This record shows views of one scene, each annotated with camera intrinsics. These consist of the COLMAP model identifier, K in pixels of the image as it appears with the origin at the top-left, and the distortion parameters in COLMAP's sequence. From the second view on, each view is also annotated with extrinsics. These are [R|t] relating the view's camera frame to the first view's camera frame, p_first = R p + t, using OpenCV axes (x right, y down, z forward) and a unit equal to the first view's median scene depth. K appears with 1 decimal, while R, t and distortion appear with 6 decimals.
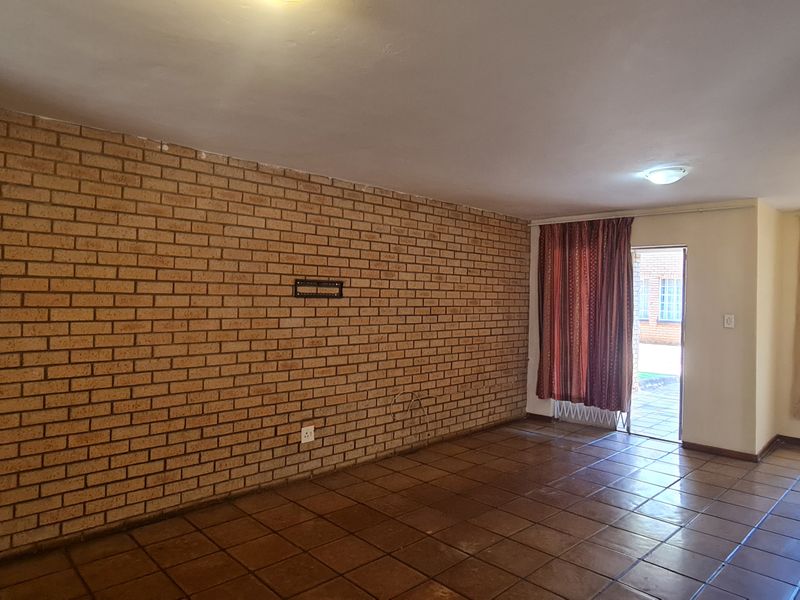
lens RADIAL K [[529.7, 0, 399.5], [0, 529.7, 300.8], [0, 0, 1]] dist [0.008577, -0.001132]
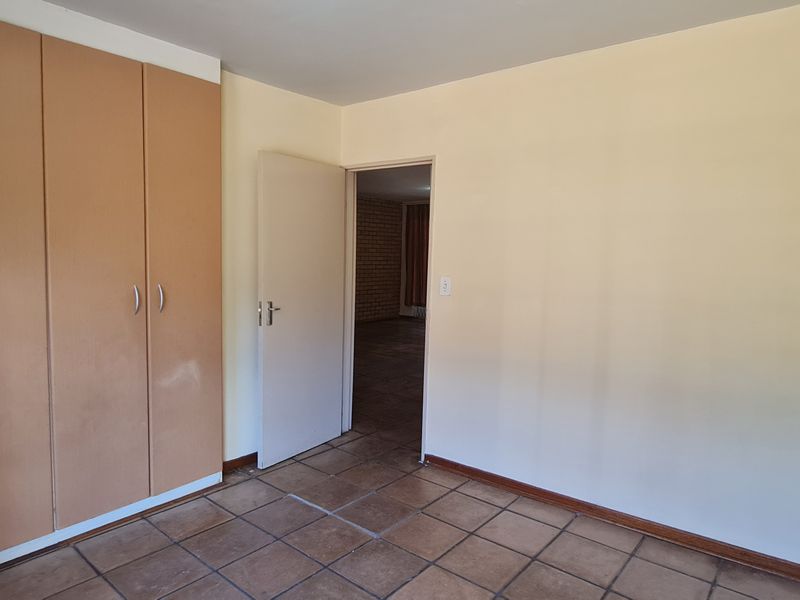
lens RADIAL K [[529.7, 0, 399.8], [0, 529.7, 297.2], [0, 0, 1]] dist [0.008577, -0.001132]
pose [[0.994116, -0.007118, 0.108090, 0.057791], [-0.001640, 0.996736, 0.080718, 0.015748], [-0.108312, -0.080420, 0.990859, -0.727718]]
